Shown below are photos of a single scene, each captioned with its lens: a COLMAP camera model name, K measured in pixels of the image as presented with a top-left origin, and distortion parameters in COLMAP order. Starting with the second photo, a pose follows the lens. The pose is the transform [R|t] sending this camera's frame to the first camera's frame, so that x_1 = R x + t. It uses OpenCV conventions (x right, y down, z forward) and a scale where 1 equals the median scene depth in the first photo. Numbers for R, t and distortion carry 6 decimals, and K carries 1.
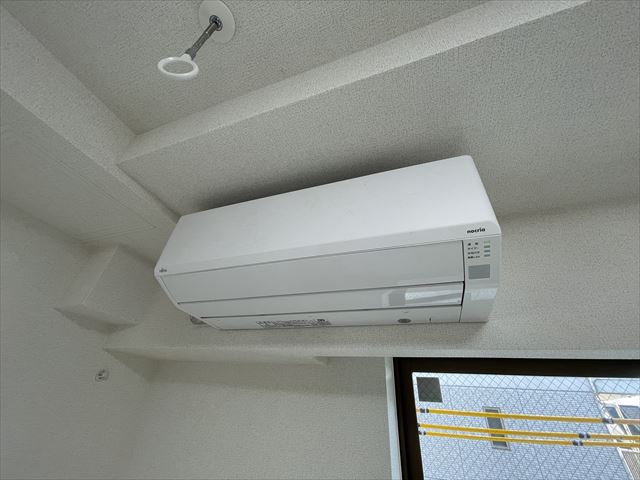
lens RADIAL K [[261.4, 0, 320.0], [0, 261.4, 240.0], [0, 0, 1]] dist [-0.007010, 0.000138]
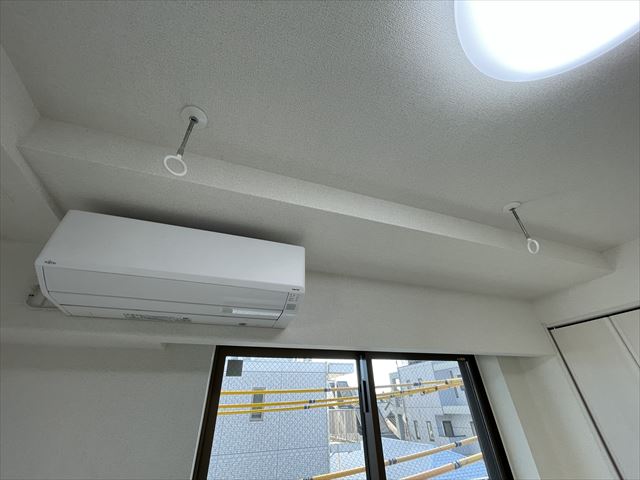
lens RADIAL K [[261.4, 0, 320.0], [0, 261.4, 240.0], [0, 0, 1]] dist [-0.007010, 0.000138]
pose [[0.754717, 0.267085, 0.599223, -0.362532], [-0.292972, 0.954455, -0.056423, -0.204122], [-0.587001, -0.132972, 0.798591, -0.435058]]
